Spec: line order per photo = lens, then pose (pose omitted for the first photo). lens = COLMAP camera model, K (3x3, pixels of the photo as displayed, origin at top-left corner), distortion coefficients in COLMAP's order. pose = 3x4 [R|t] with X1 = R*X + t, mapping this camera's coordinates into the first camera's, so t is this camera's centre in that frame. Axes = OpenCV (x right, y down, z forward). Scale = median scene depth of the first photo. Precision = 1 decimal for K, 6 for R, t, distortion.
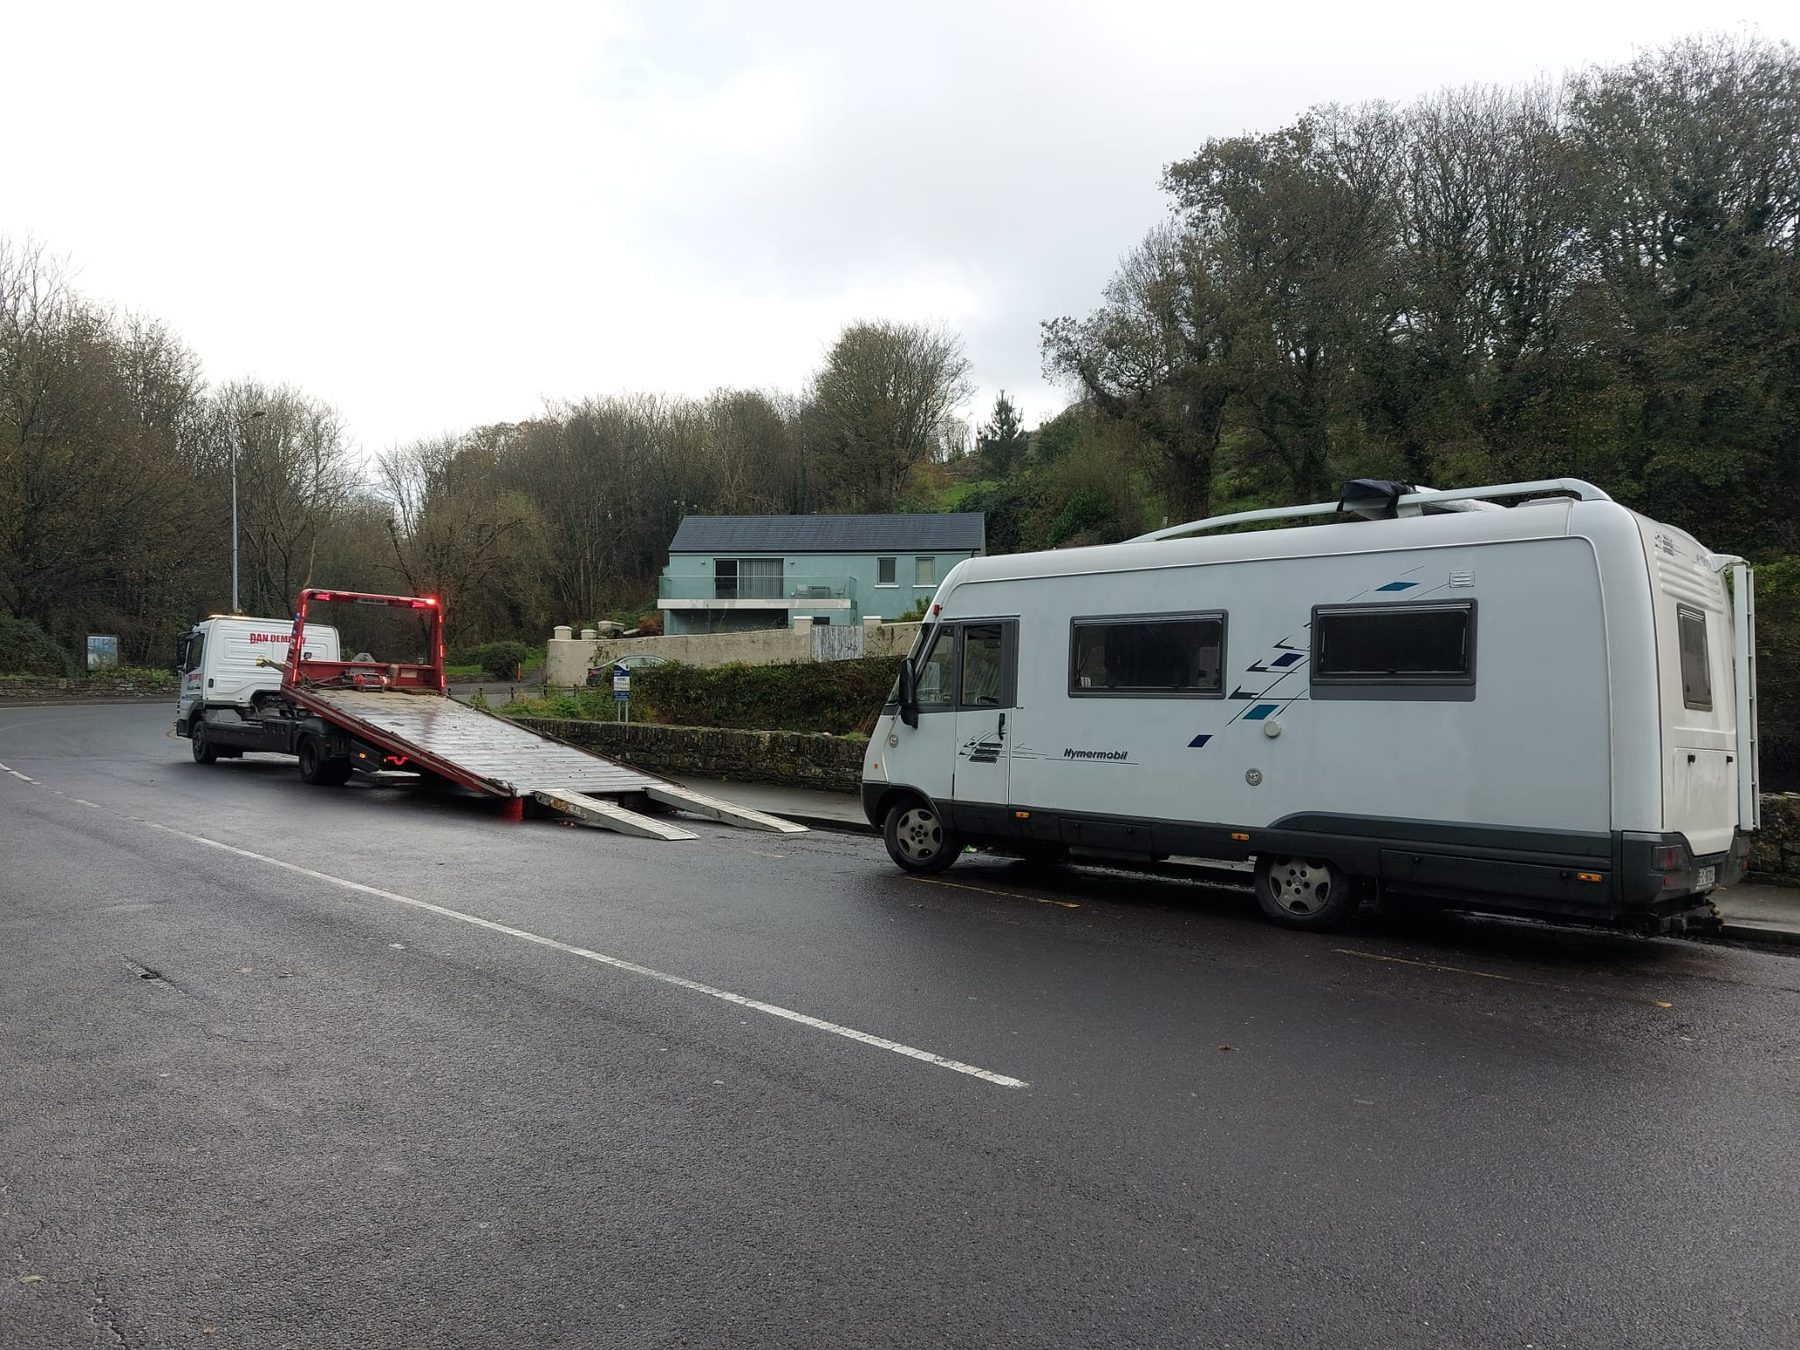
lens RADIAL K [[1272.0, 0, 900.0], [0, 1272.0, 675.0], [0, 0, 1]] dist [0.118661, -0.137749]
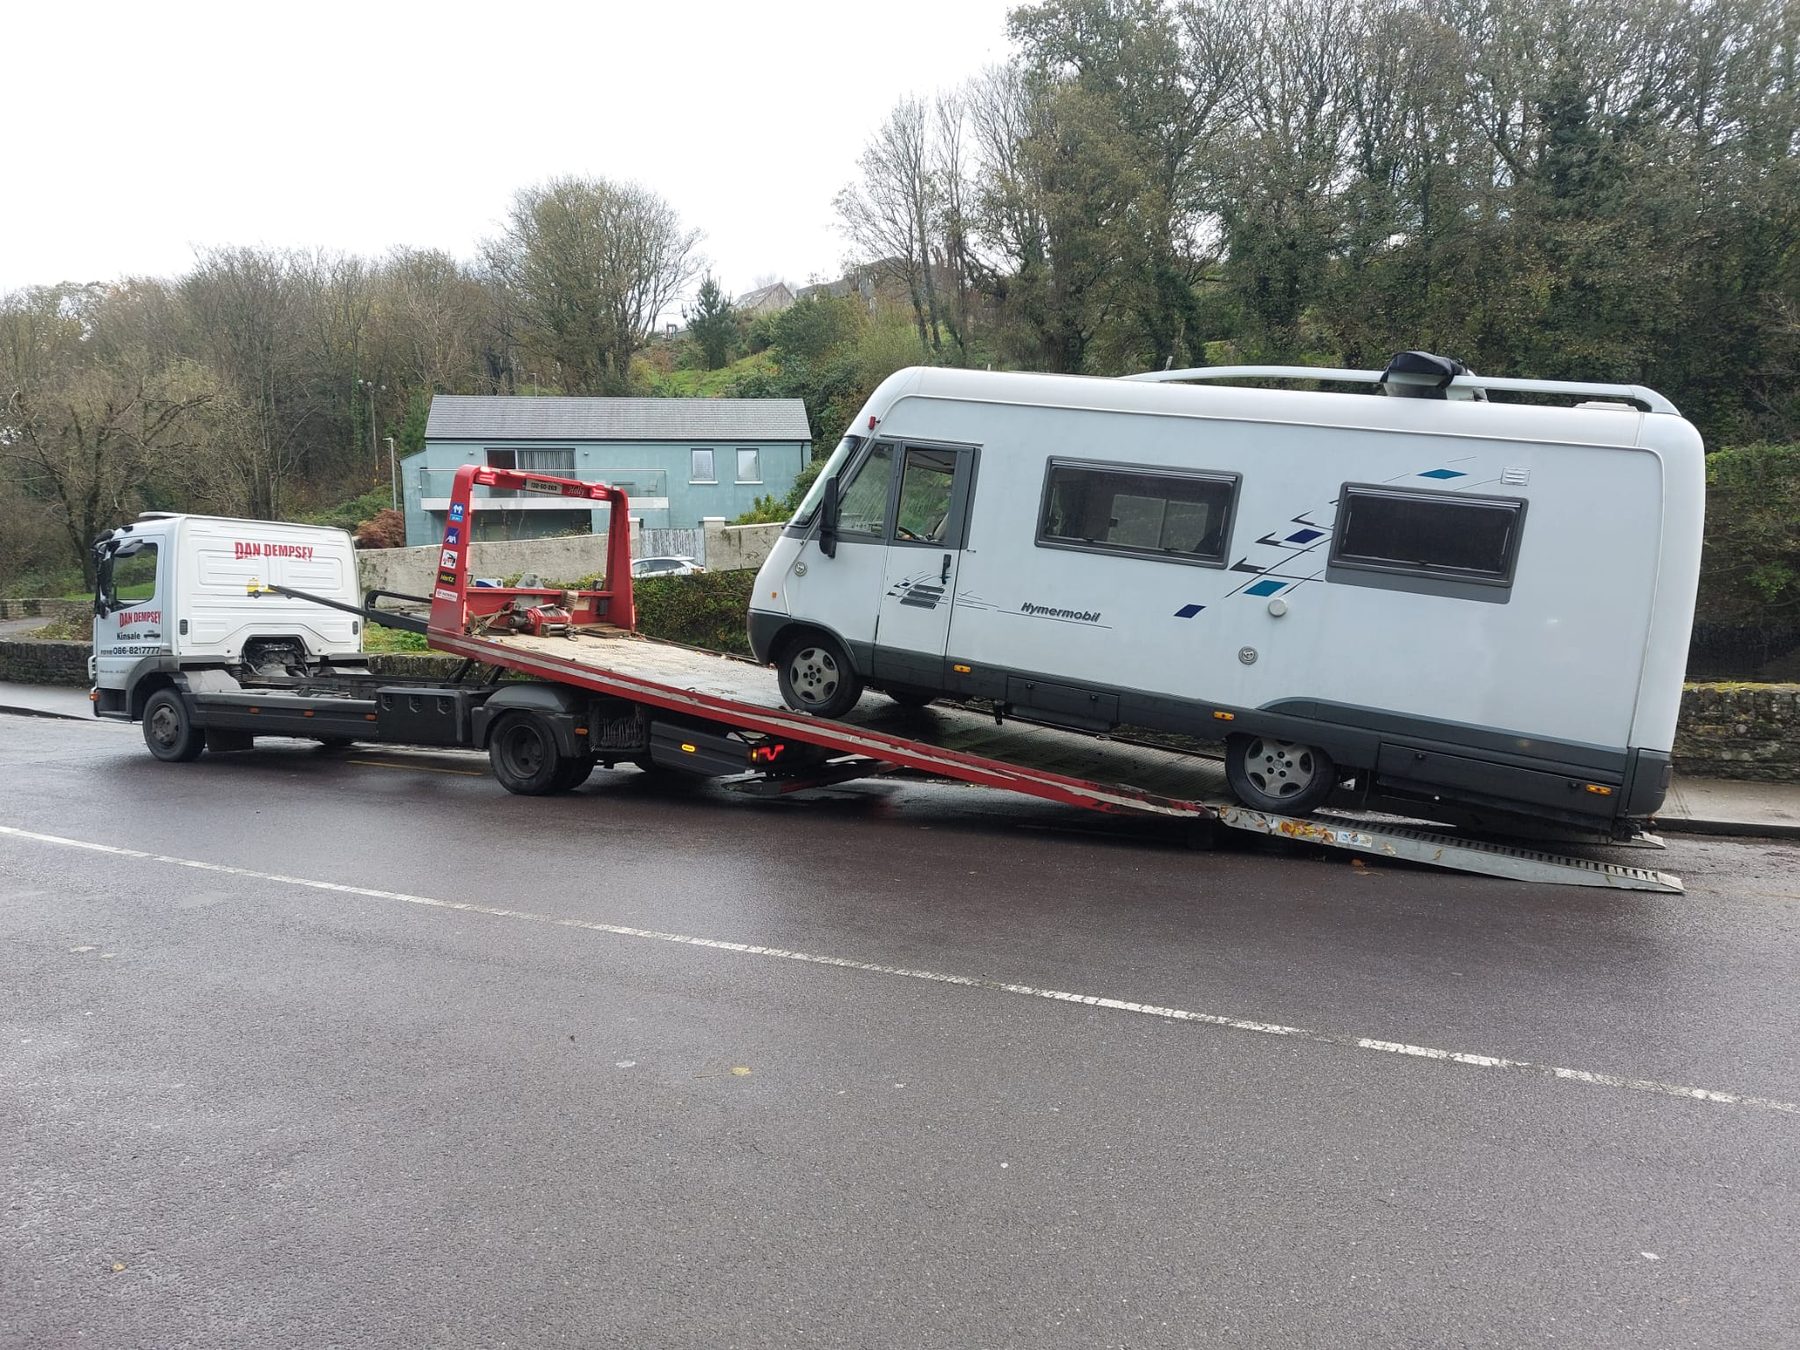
lens RADIAL K [[1272.0, 0, 900.0], [0, 1272.0, 675.0], [0, 0, 1]] dist [0.118661, -0.137749]
pose [[0.954164, -0.046170, 0.295702, -0.161808], [0.024073, 0.996667, 0.077939, -0.004349], [-0.298315, -0.067248, 0.952096, 0.136312]]
